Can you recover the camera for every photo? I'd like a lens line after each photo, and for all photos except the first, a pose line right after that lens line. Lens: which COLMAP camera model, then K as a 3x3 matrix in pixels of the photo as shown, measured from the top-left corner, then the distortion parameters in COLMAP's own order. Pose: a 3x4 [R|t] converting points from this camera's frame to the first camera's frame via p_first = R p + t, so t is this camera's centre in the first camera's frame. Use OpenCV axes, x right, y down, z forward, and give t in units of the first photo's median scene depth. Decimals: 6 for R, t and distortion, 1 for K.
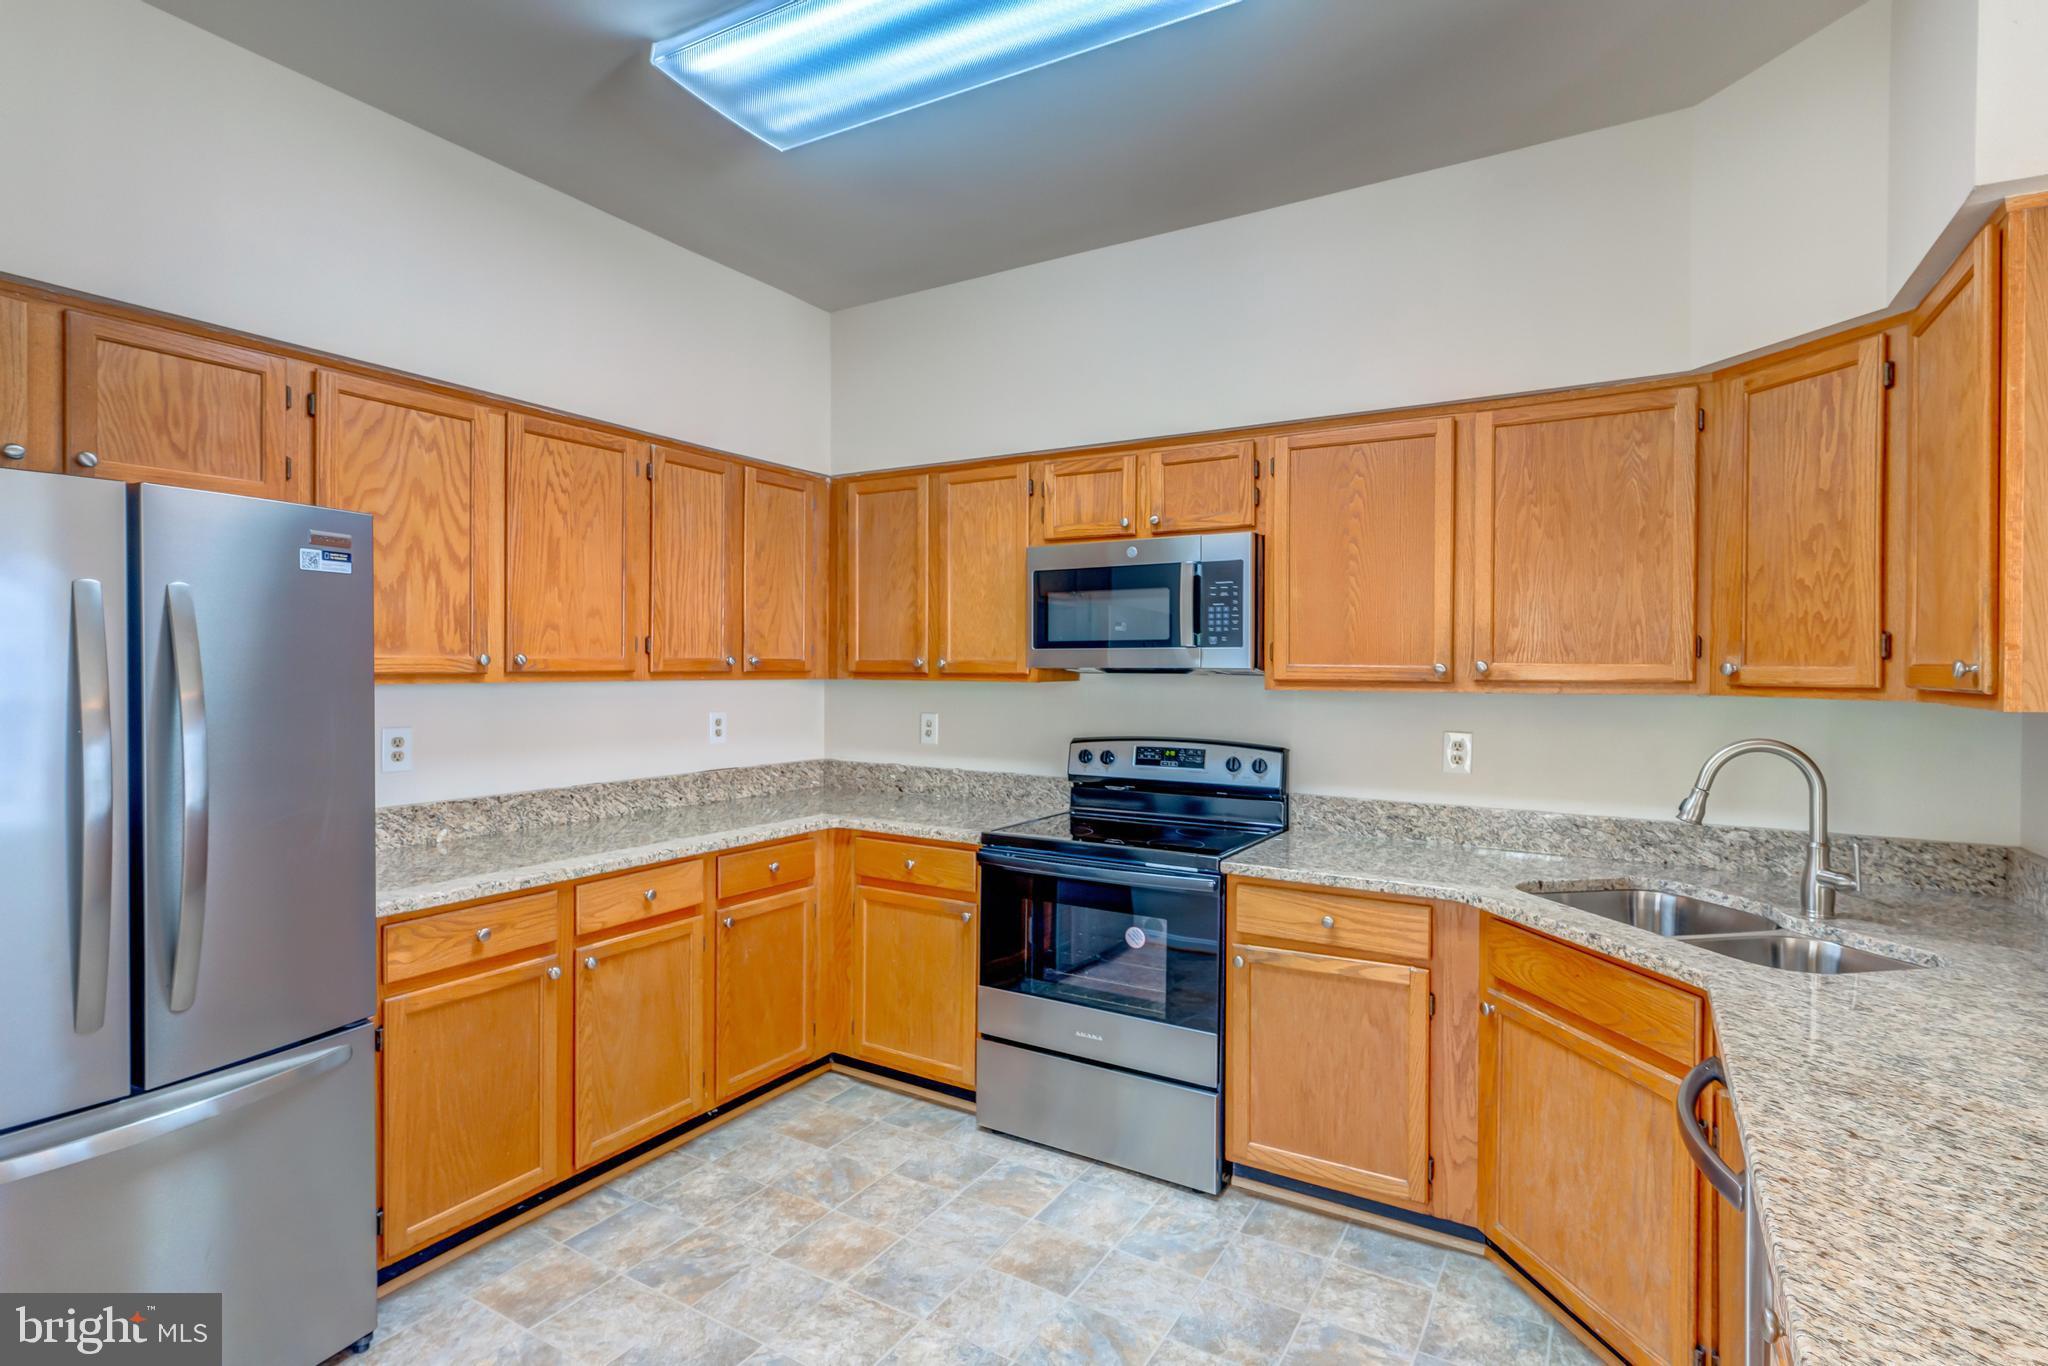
lens RADIAL K [[979.6, 0, 1037.0], [0, 979.6, 674.8], [0, 0, 1]] dist [0.011430, -0.000057]
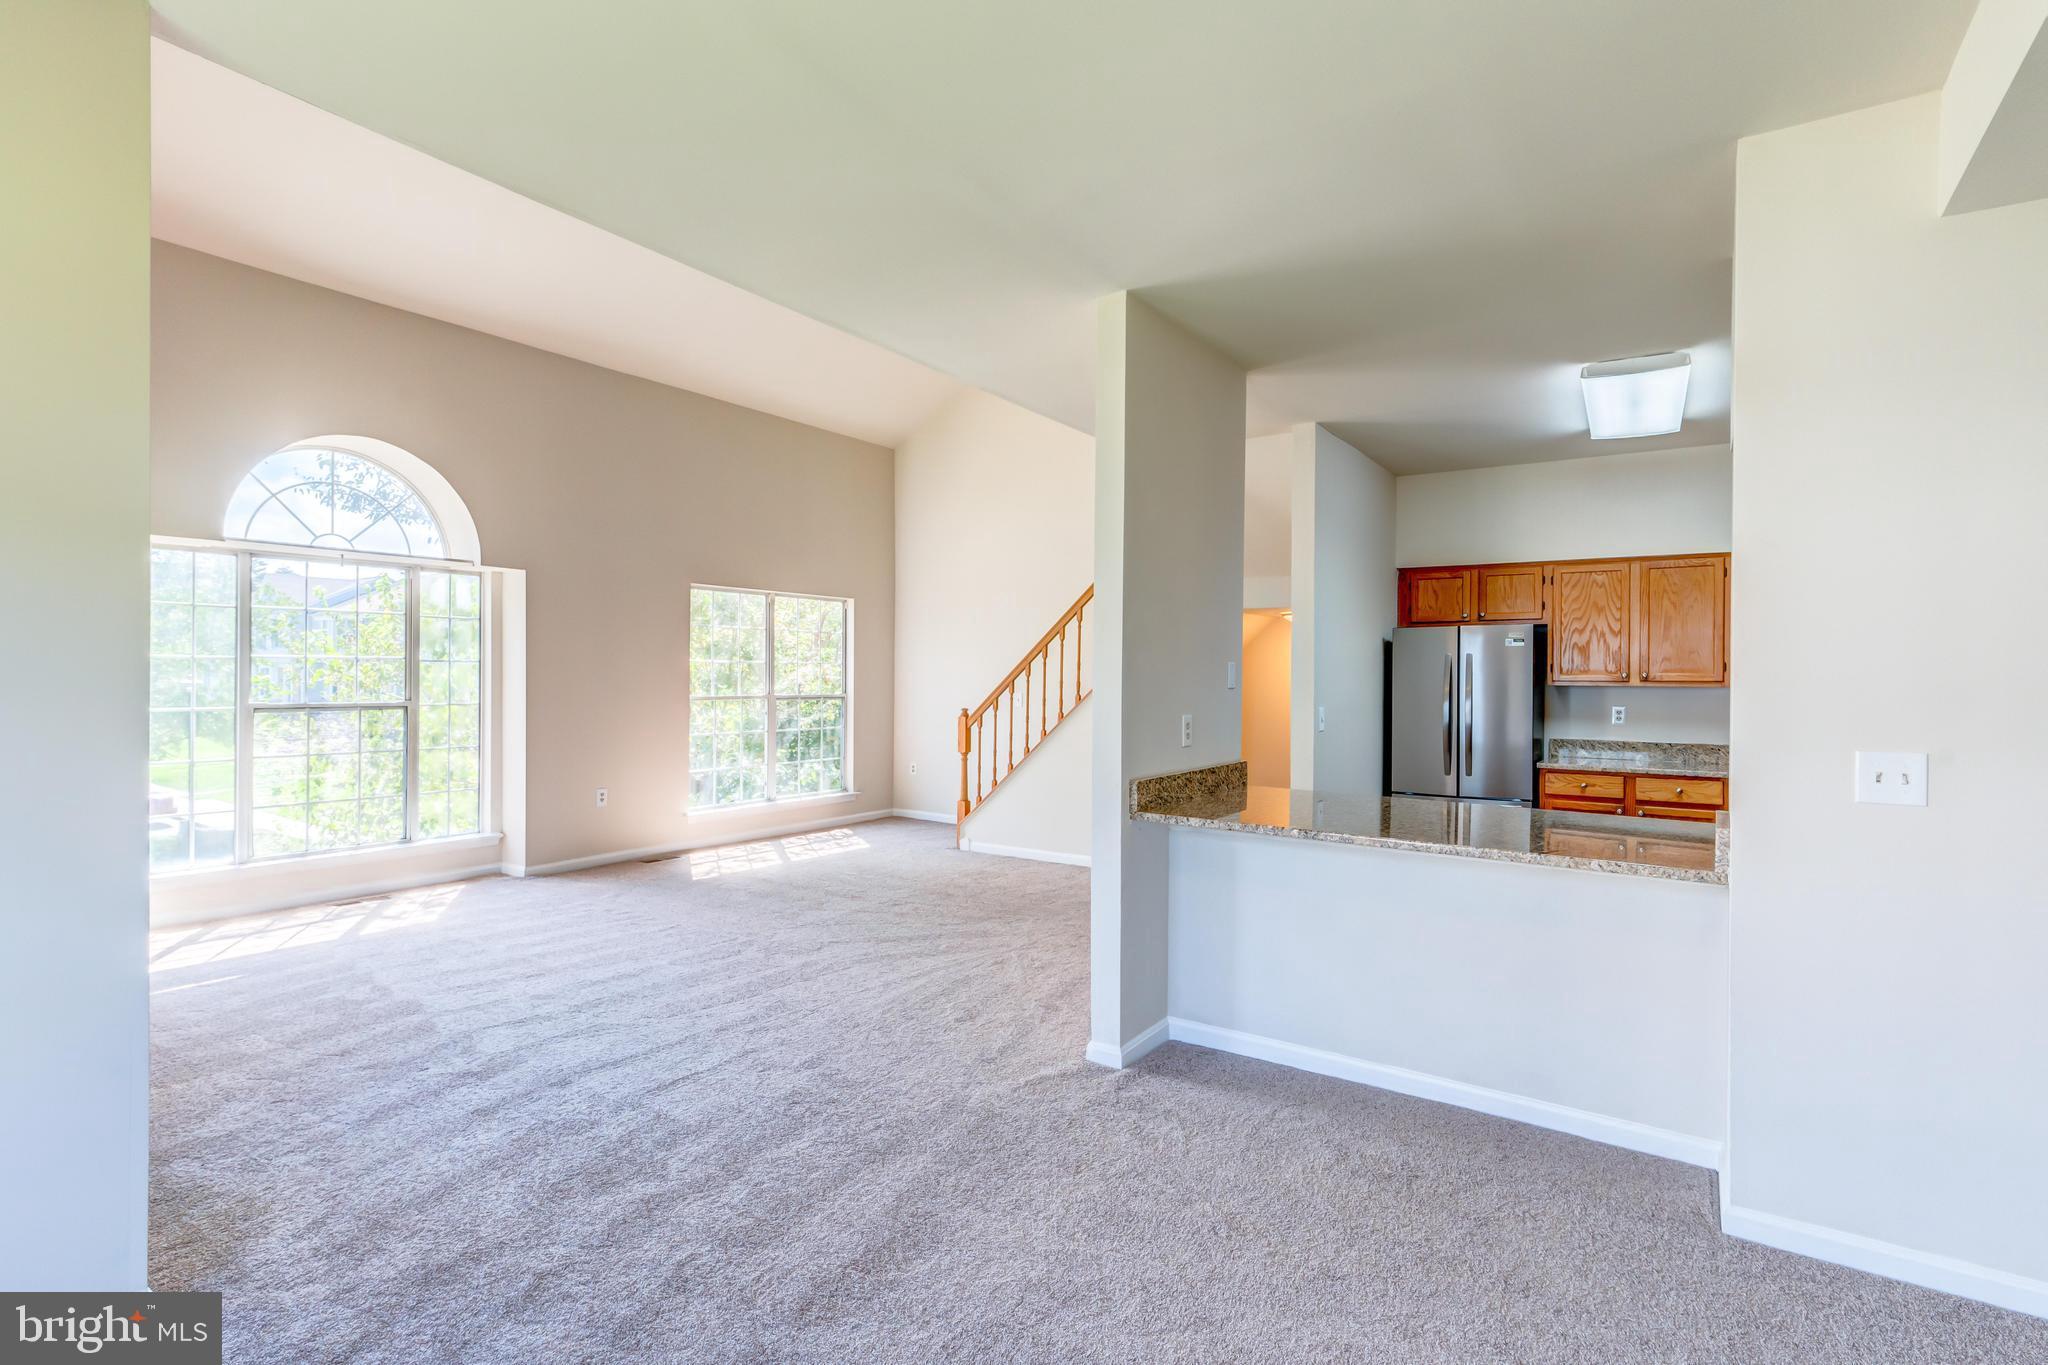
lens RADIAL K [[974.6, 0, 1028.6], [0, 974.6, 679.1], [0, 0, 1]] dist [0.016164, 0.000078]
pose [[-0.064099, -0.005954, -0.997926, 1.601712], [-0.018633, 0.999815, -0.004769, 0.025911], [0.997770, 0.018288, -0.064198, -0.197319]]
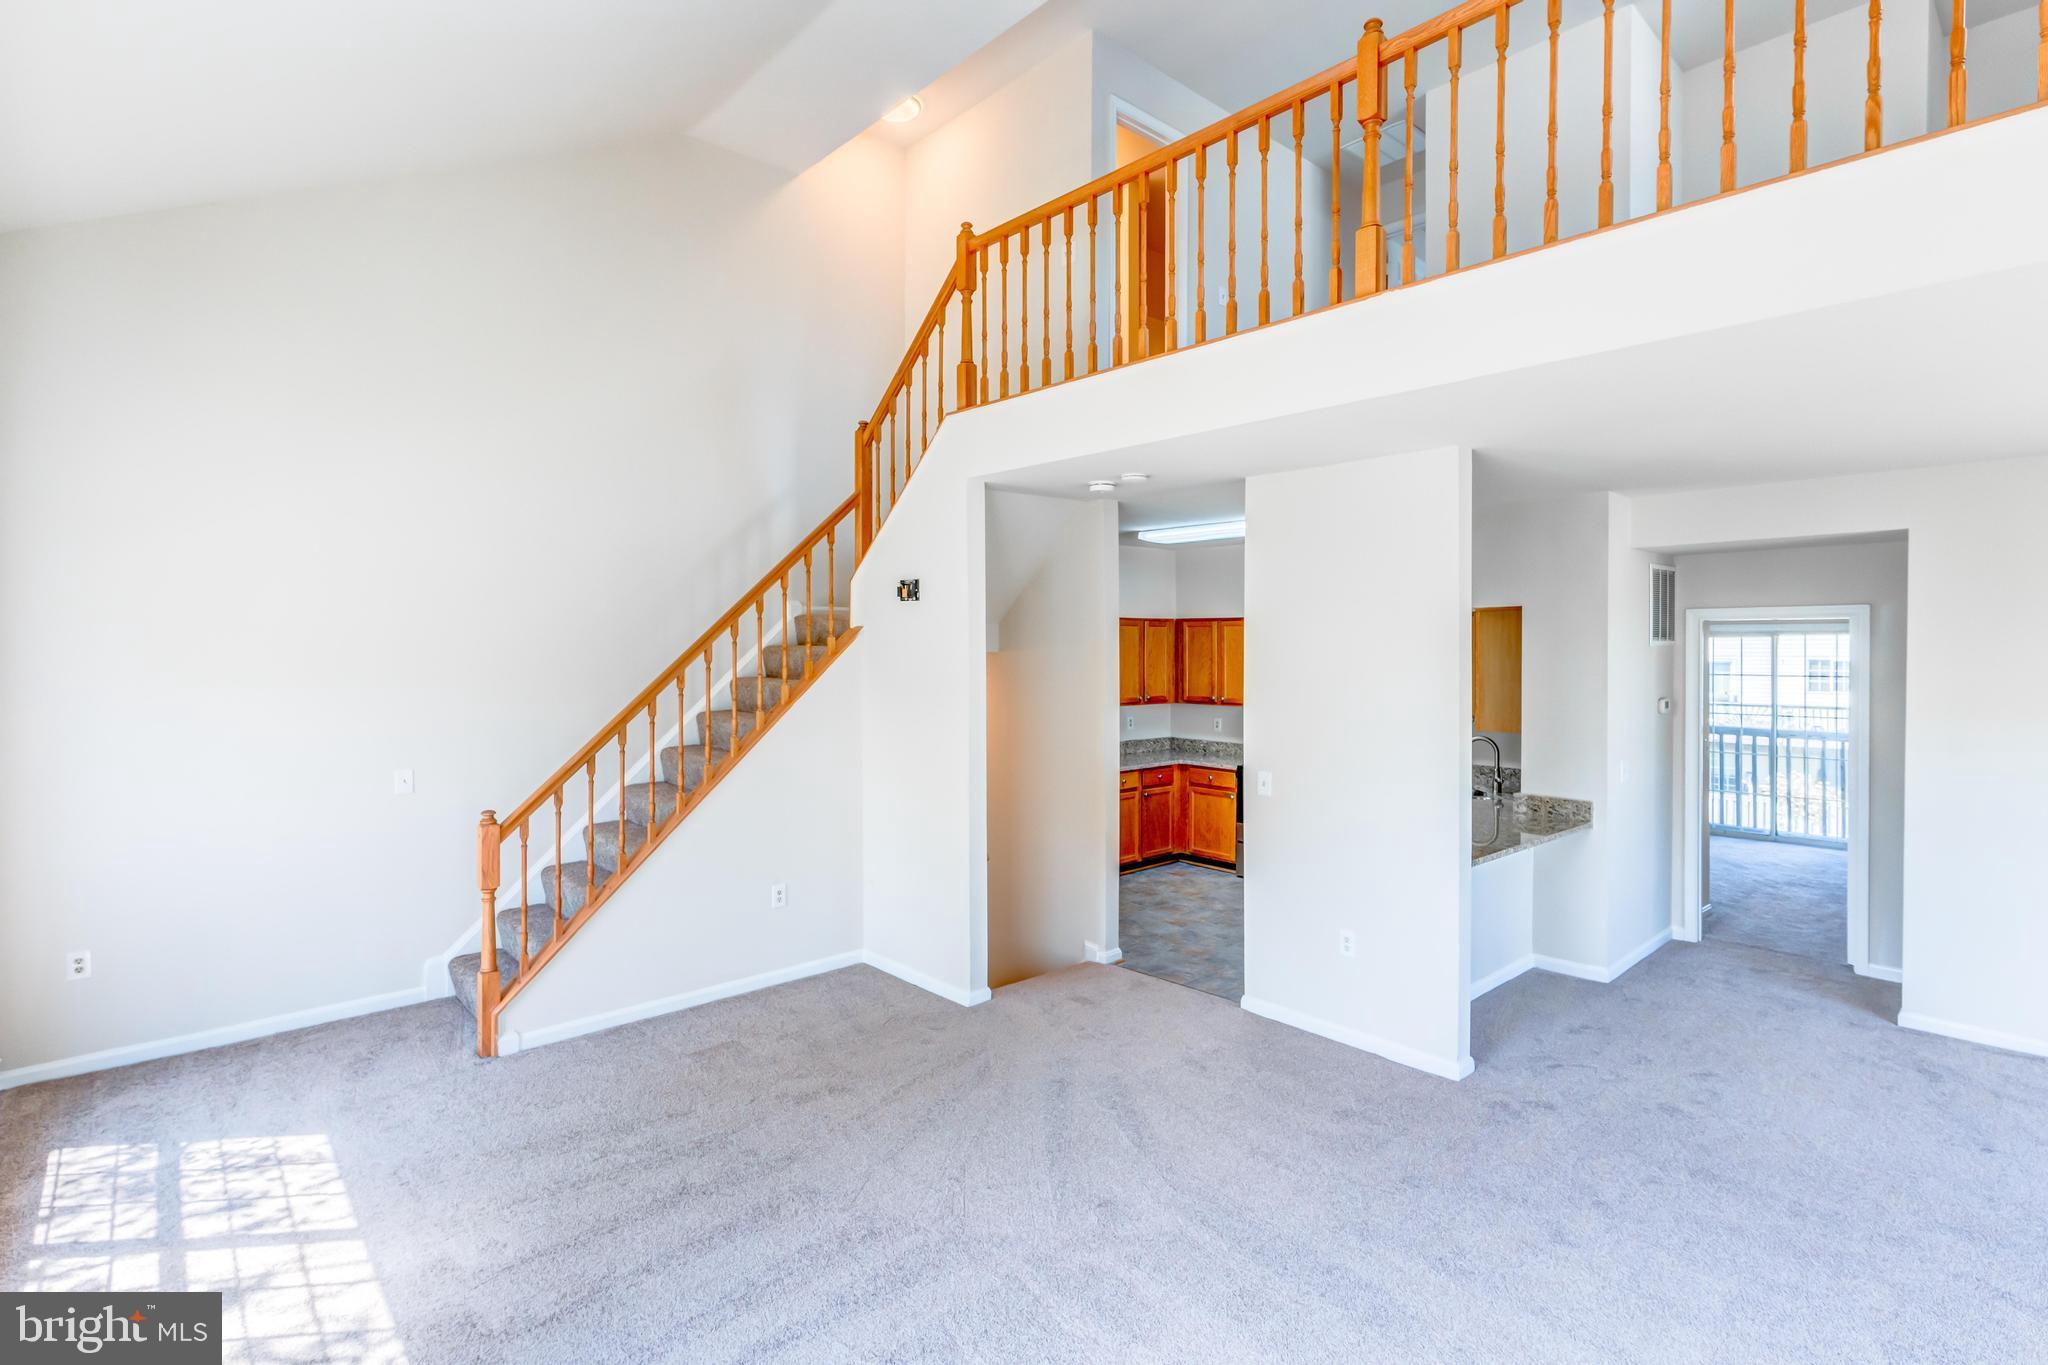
lens RADIAL K [[979.9, 0, 1033.9], [0, 979.9, 654.0], [0, 0, 1]] dist [0.003837, 0.000311]
pose [[0.955749, -0.003658, -0.294160, 0.208381], [0.003302, 0.999993, -0.001704, -0.145538], [0.294164, 0.000658, 0.955755, -1.782802]]
